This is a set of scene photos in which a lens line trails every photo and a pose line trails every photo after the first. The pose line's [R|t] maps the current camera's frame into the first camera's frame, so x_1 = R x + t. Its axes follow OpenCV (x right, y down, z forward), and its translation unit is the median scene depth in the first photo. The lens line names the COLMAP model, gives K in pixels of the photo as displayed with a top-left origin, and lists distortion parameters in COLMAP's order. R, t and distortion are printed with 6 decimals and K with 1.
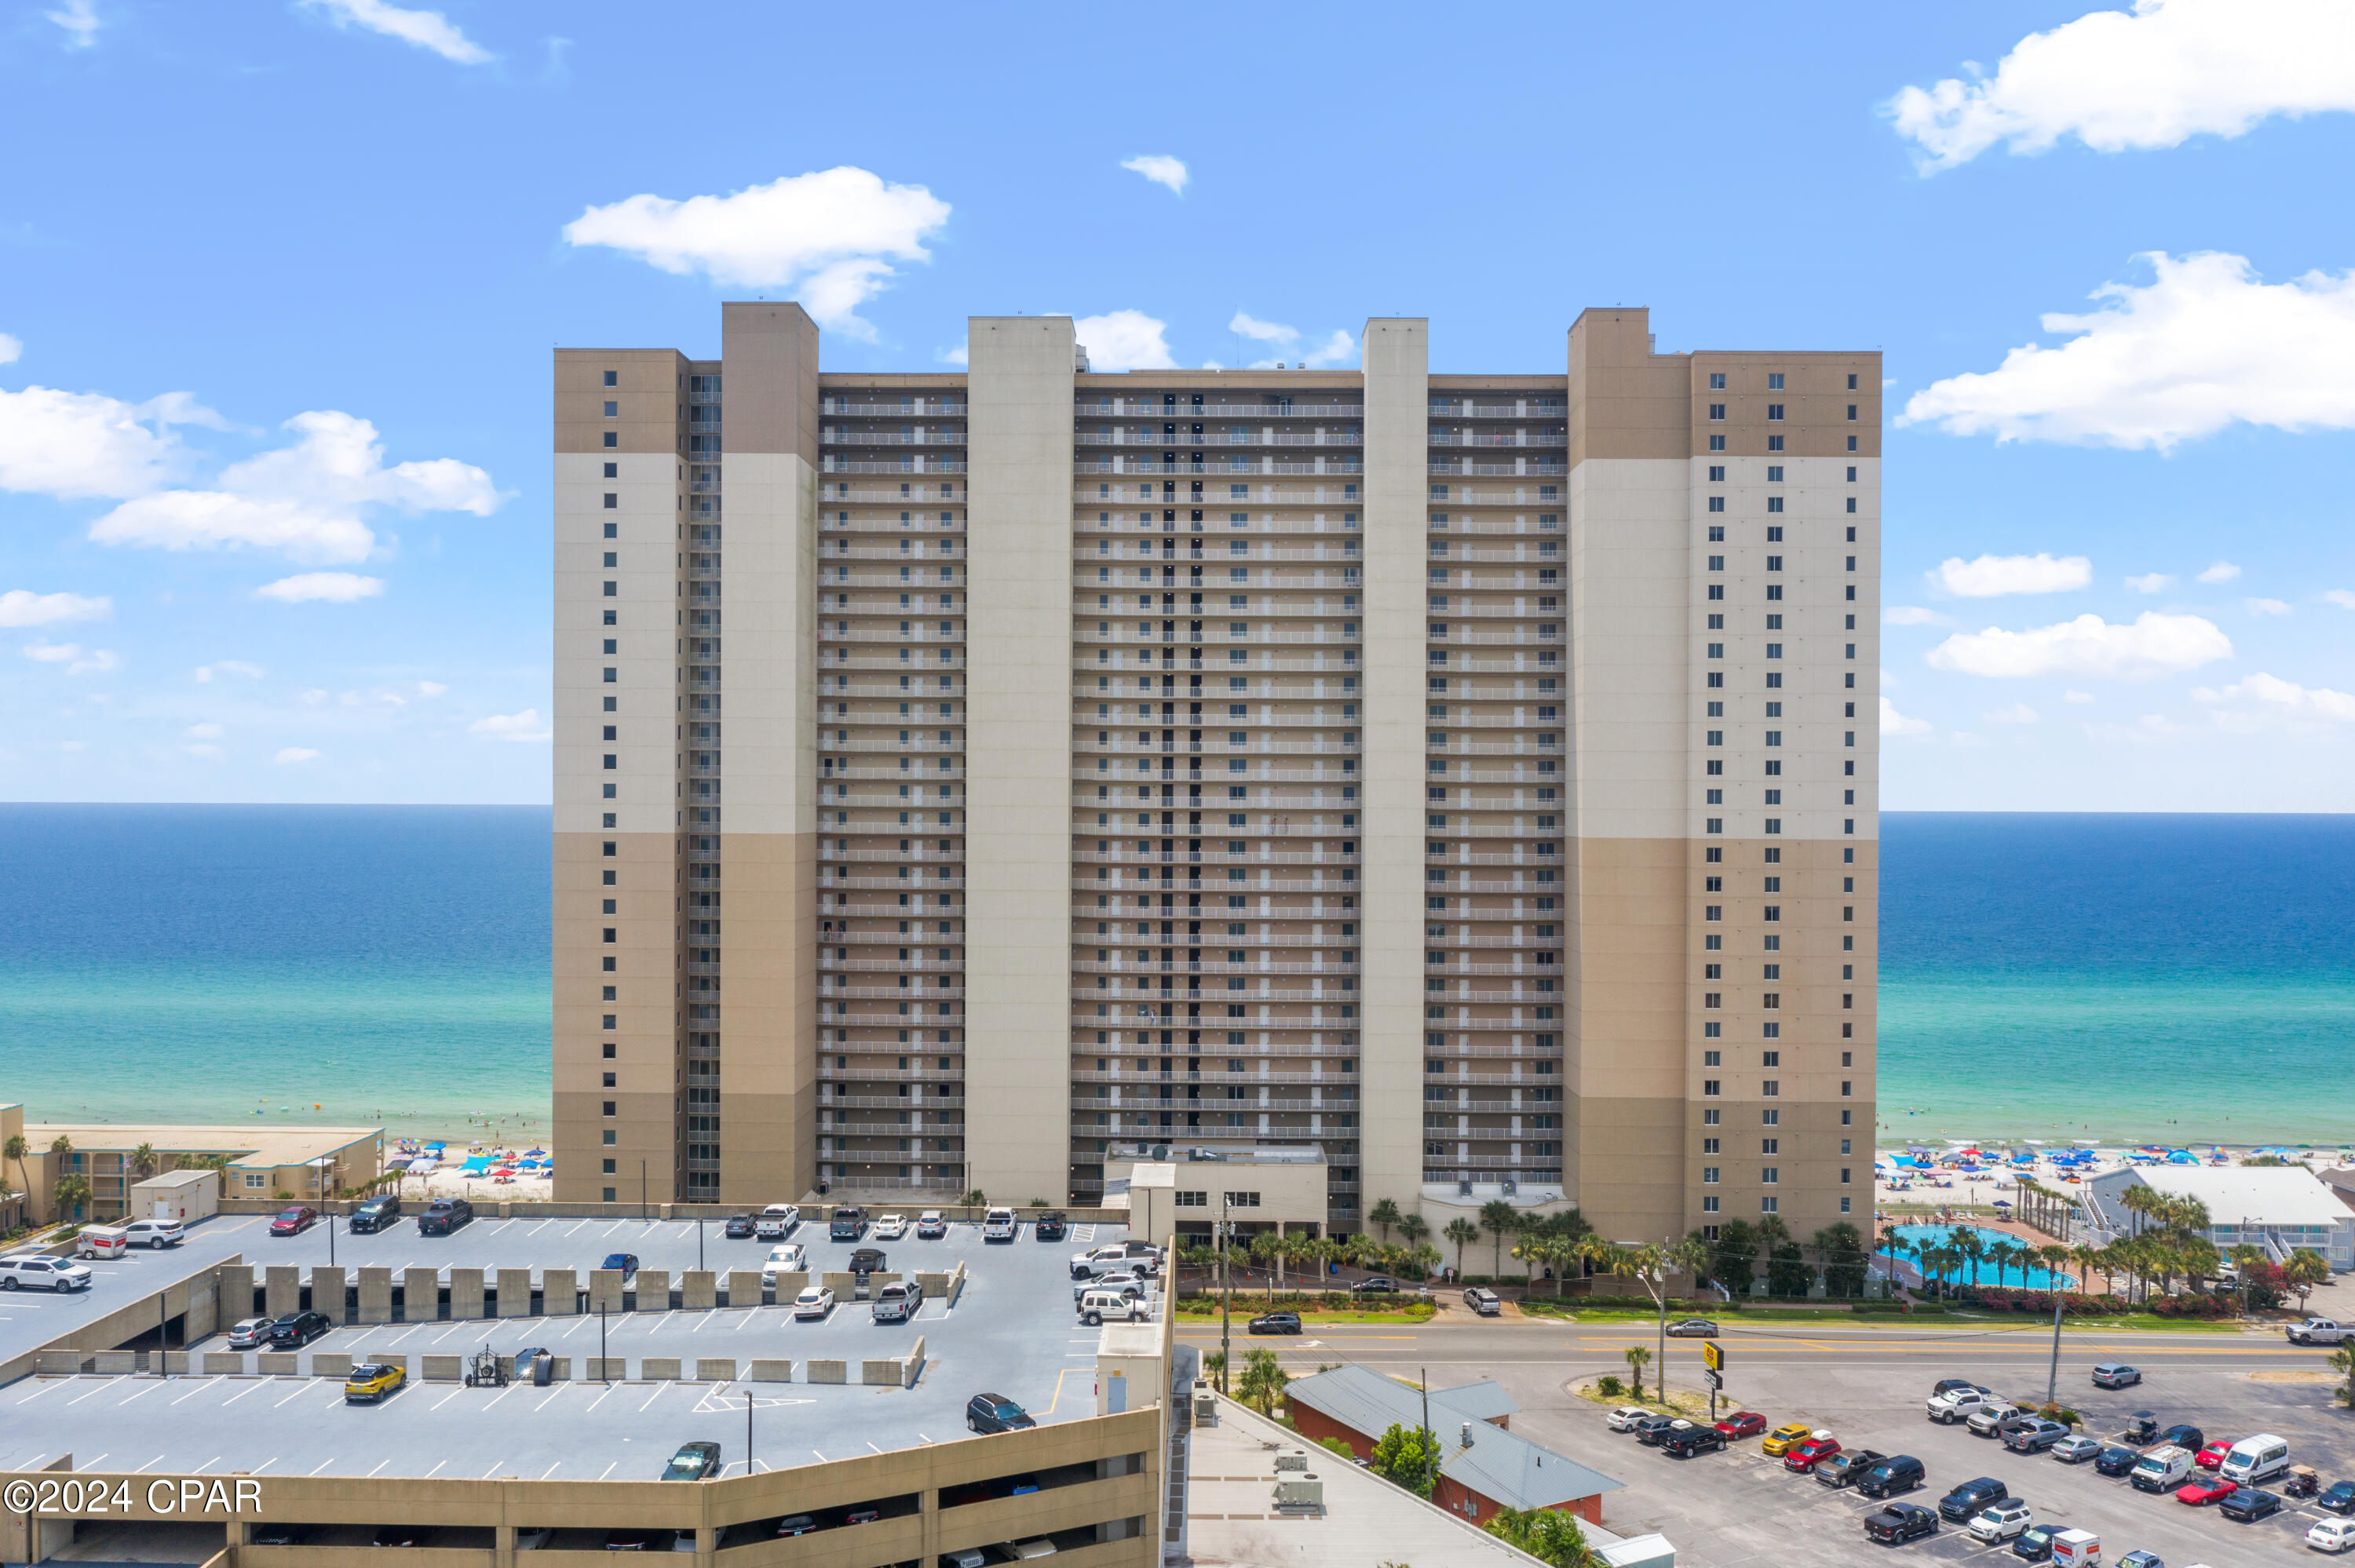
lens RADIAL K [[1862.3, 0, 1163.0], [0, 1862.3, 787.2], [0, 0, 1]] dist [-0.000695, -0.003556]
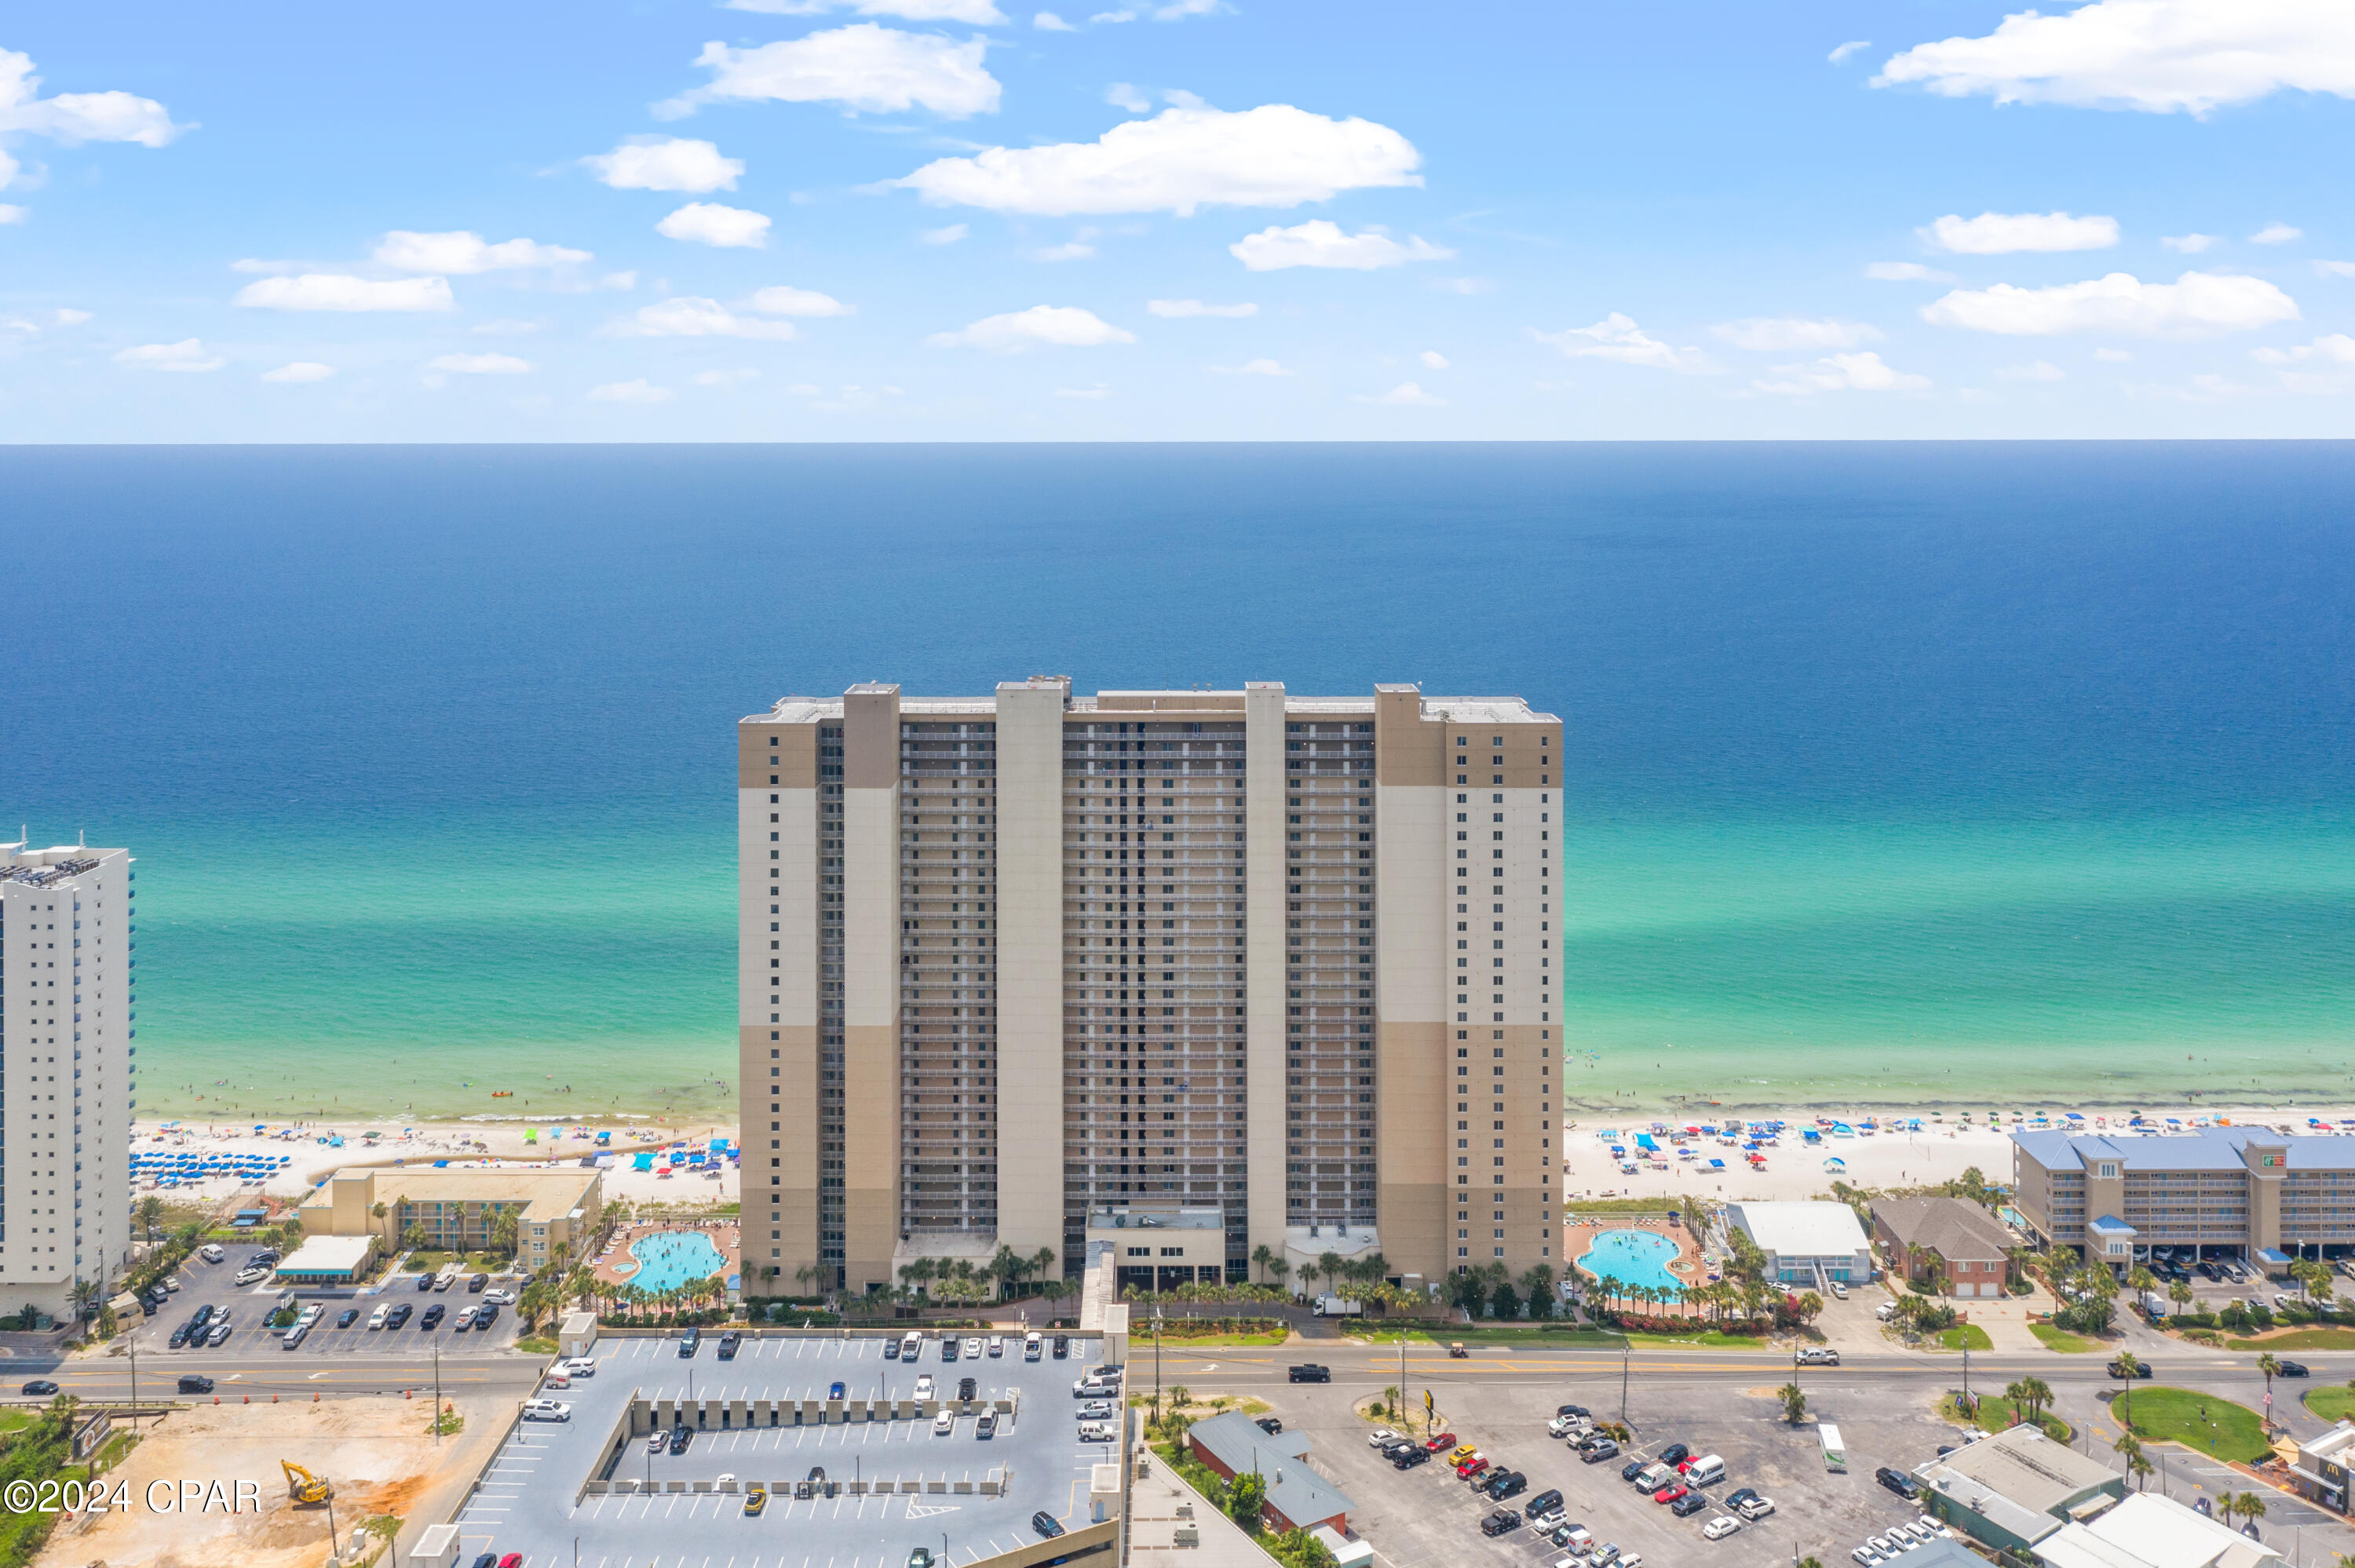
lens RADIAL K [[1792.1, 0, 1150.4], [0, 1792.1, 498.5], [0, 0, 1]] dist [-0.000046, 0.003093]
pose [[0.999875, -0.007083, 0.014115, 0.006731], [0.007243, 0.999910, -0.011299, -0.408972], [-0.014033, 0.011399, 0.999837, -0.549715]]
